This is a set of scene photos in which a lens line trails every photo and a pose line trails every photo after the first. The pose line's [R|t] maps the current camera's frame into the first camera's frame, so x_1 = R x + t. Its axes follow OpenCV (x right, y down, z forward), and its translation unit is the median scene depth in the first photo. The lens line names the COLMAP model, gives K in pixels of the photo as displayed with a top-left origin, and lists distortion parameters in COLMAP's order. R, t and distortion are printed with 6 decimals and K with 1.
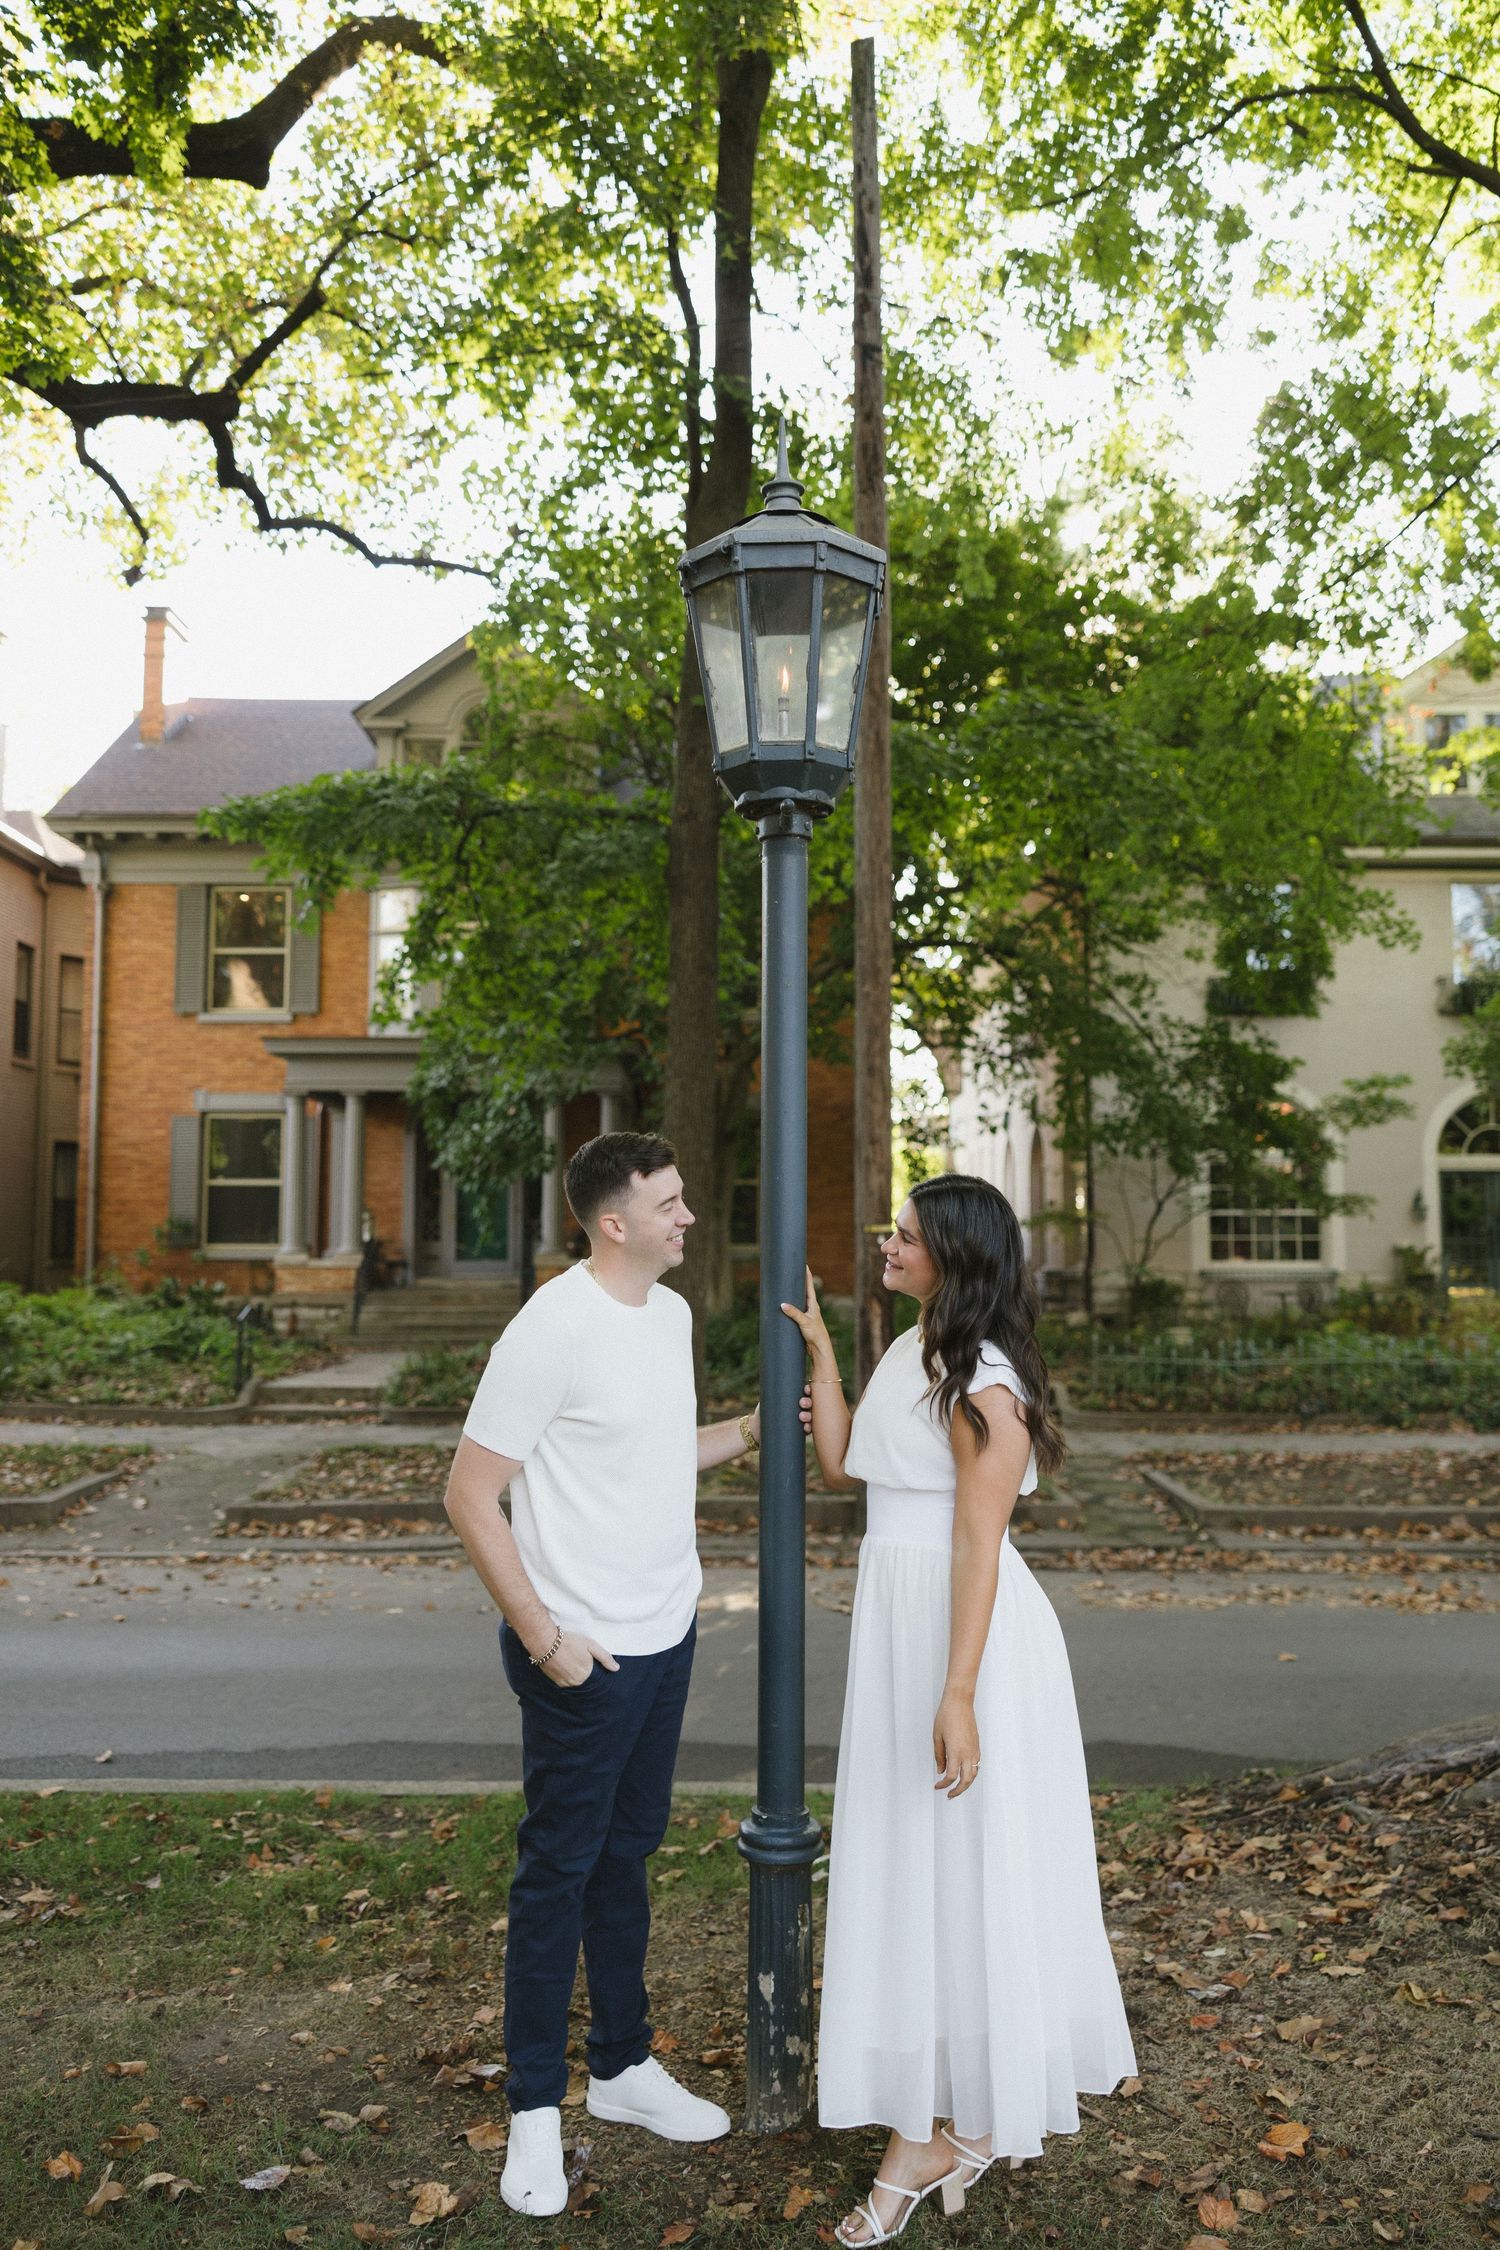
lens RADIAL K [[1764.7, 0, 723.0], [0, 1764.7, 1124.1], [0, 0, 1]] dist [-0.003500, 0.009822]
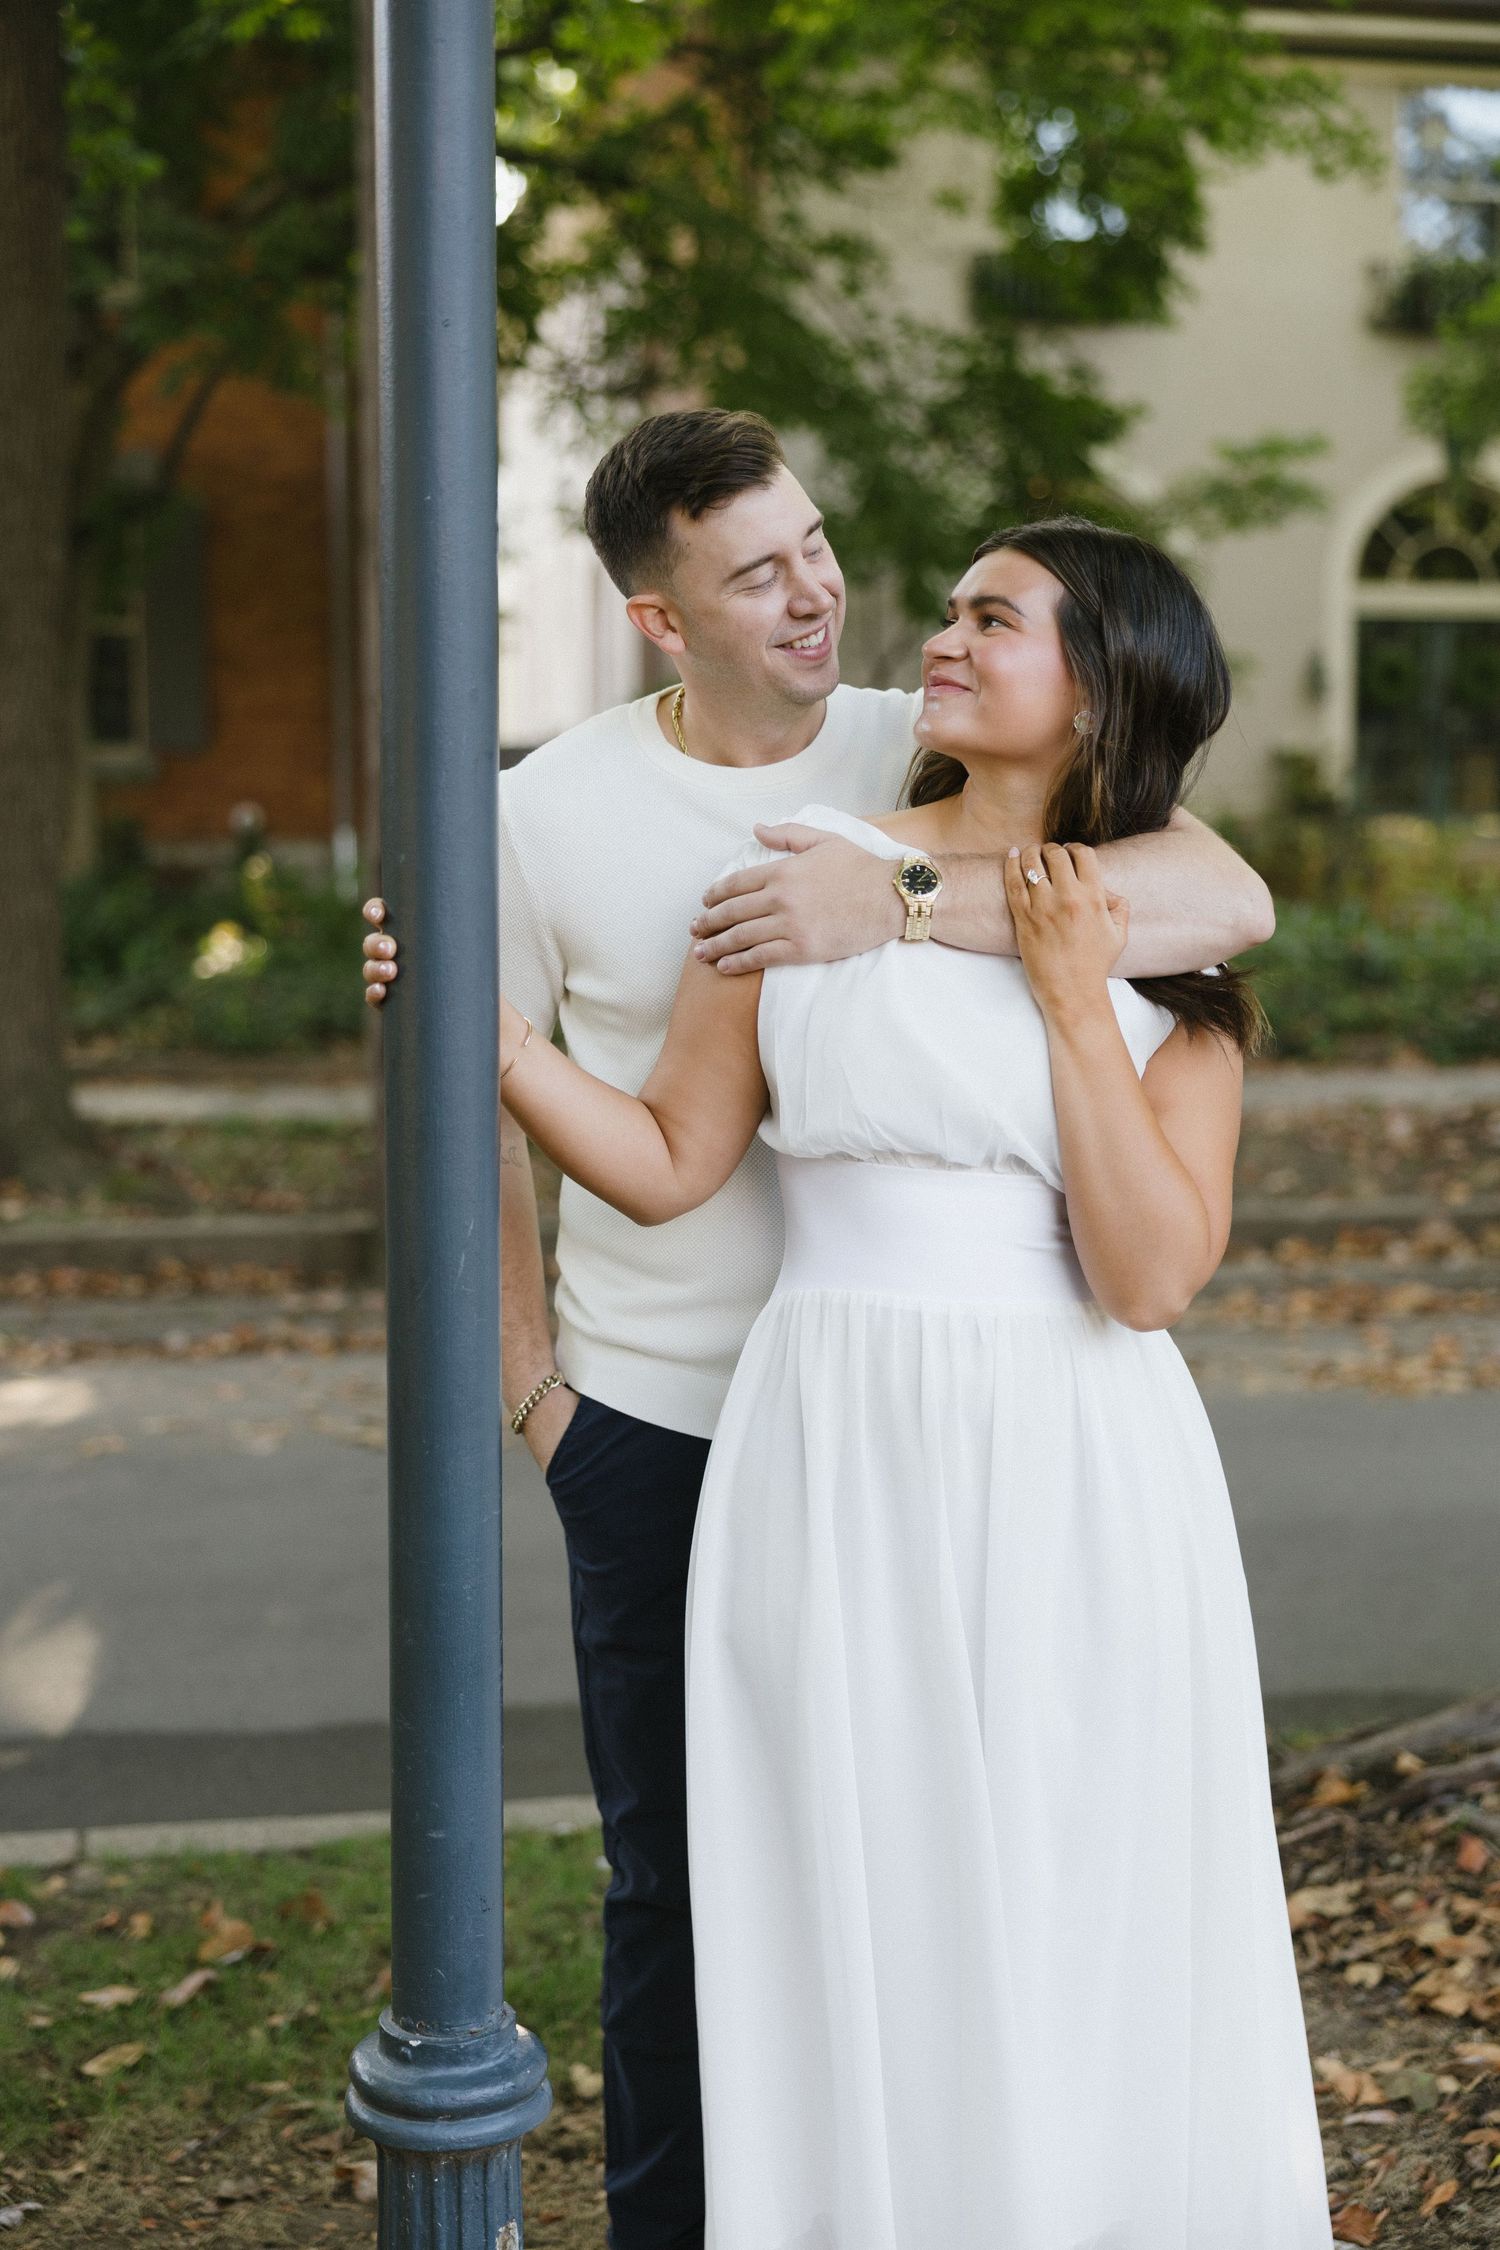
lens RADIAL K [[3153.7, 0, 749.9], [0, 3153.7, 1171.4], [0, 0, 1]] dist [0.008087, 0.000000]
pose [[0.976953, -0.028521, 0.211541, -0.011042], [-0.014179, 0.980173, 0.197636, 0.008434], [-0.212983, -0.196081, 0.957178, 0.065234]]
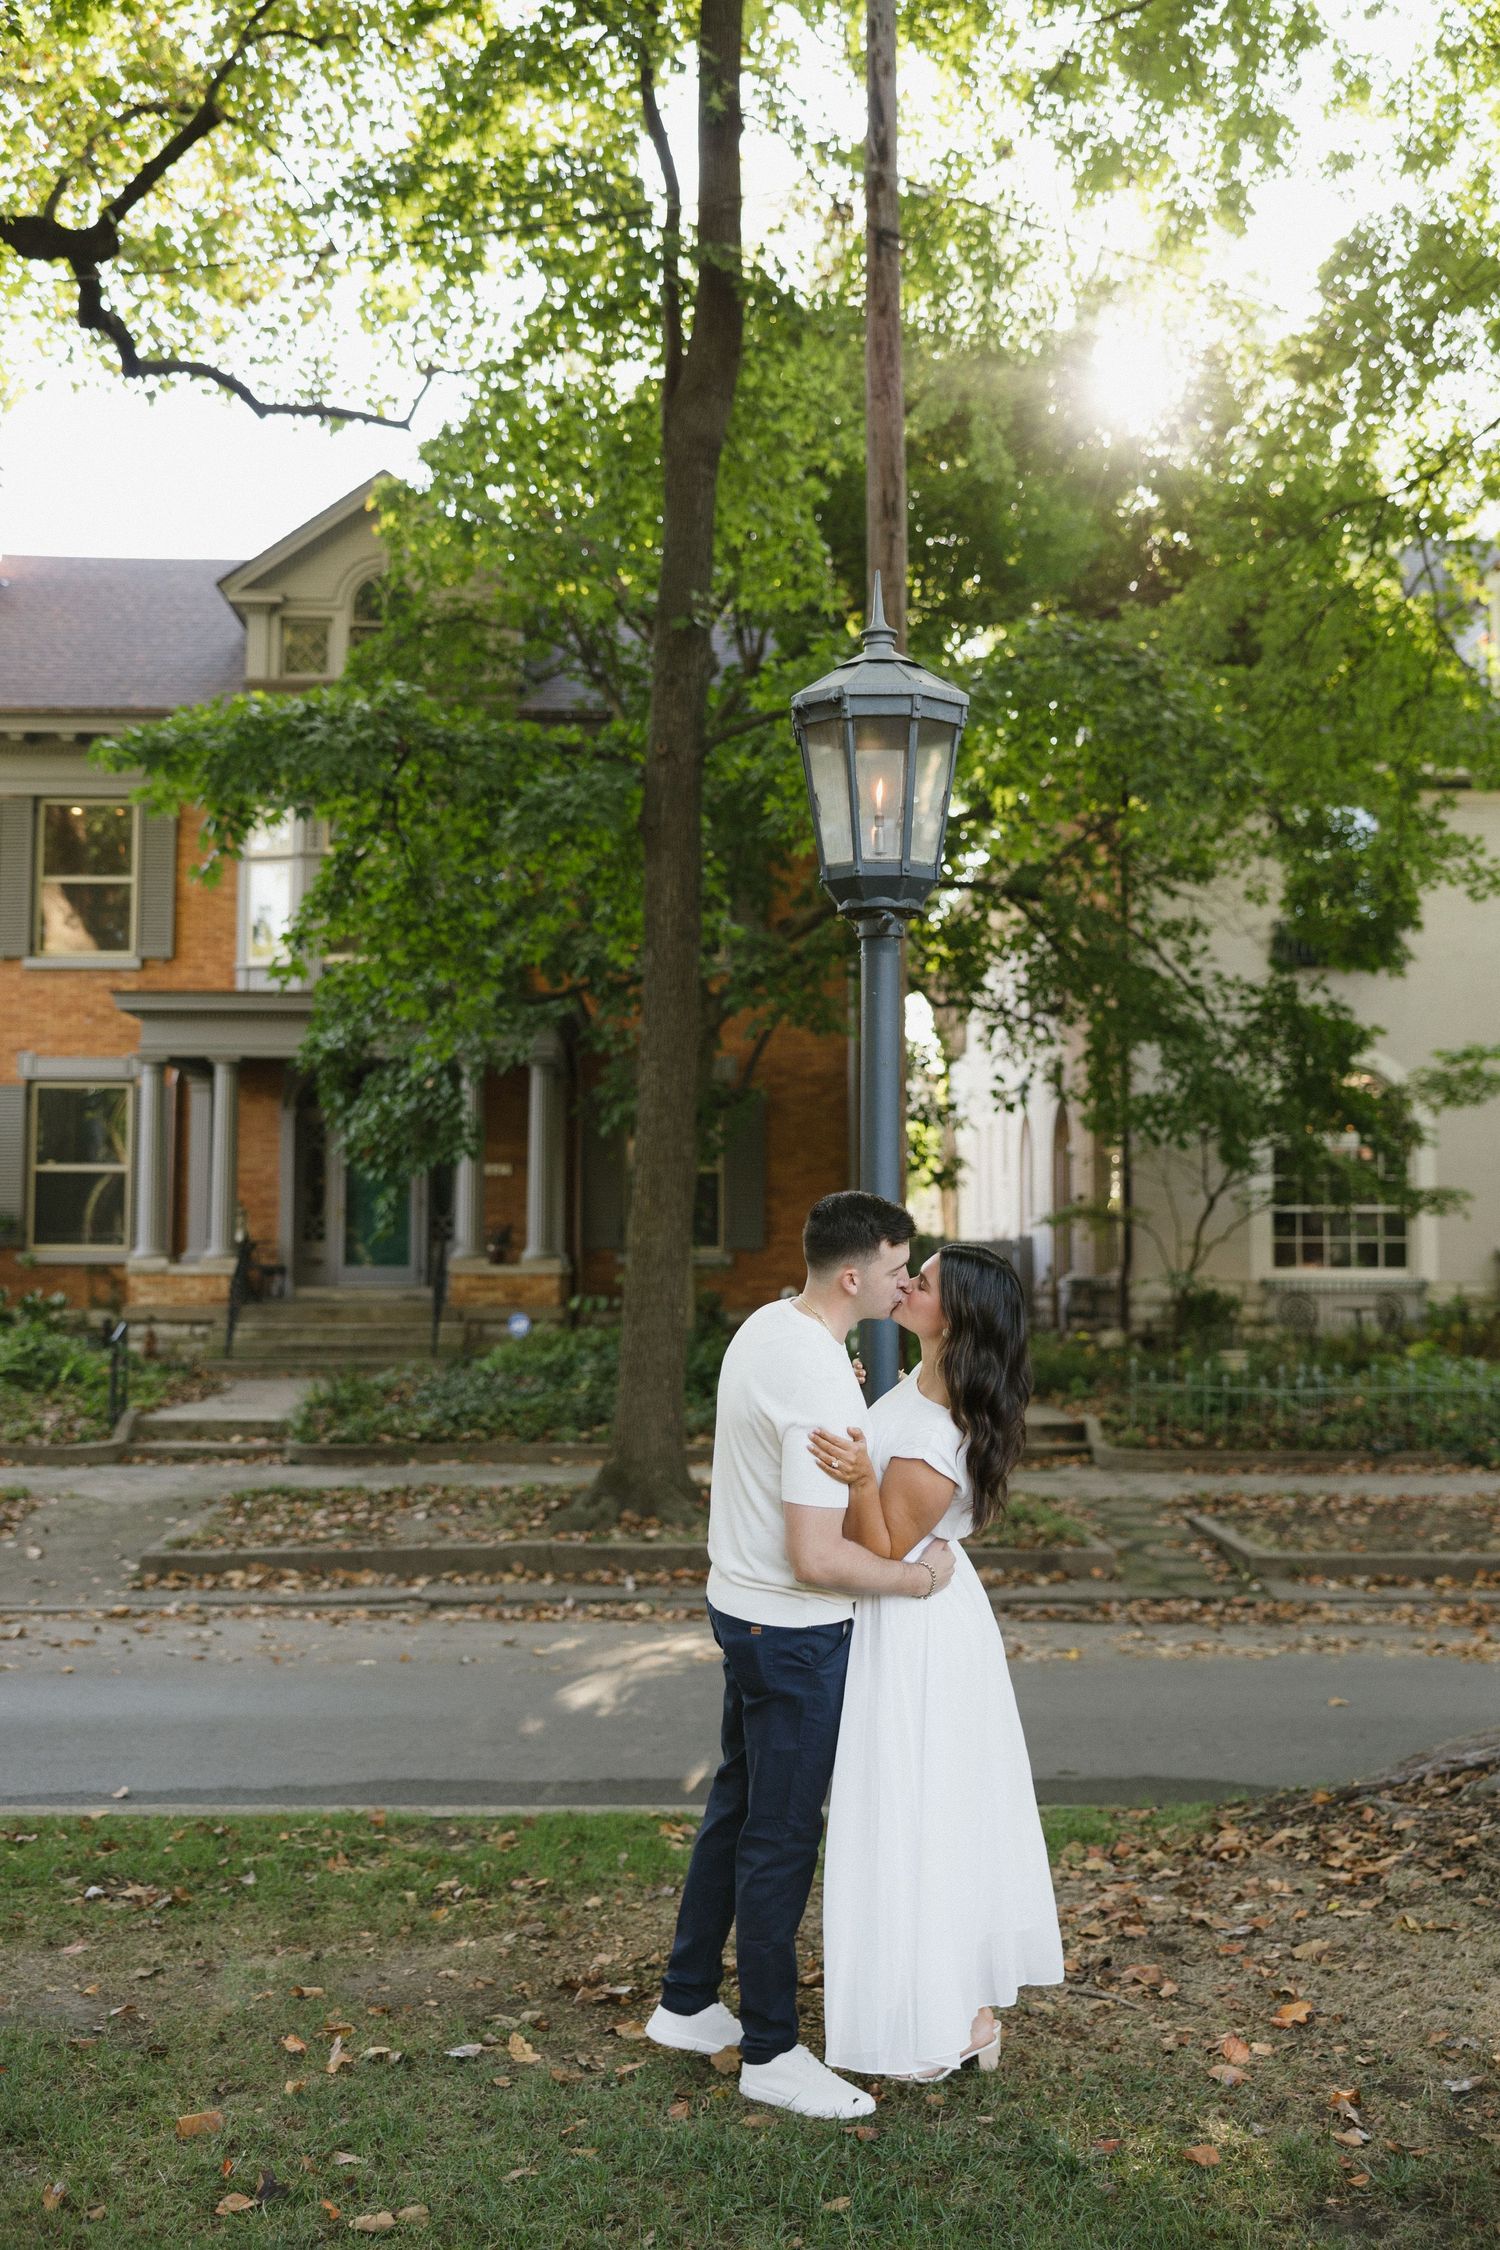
lens RADIAL K [[2273.5, 0, 698.0], [0, 2273.5, 1110.5], [0, 0, 1]] dist [0.000420, 0.000000]
pose [[0.999818, 0.002461, 0.018928, -0.025552], [-0.002671, 0.999935, 0.011053, -0.014507], [-0.018900, -0.011102, 0.999760, -0.114377]]
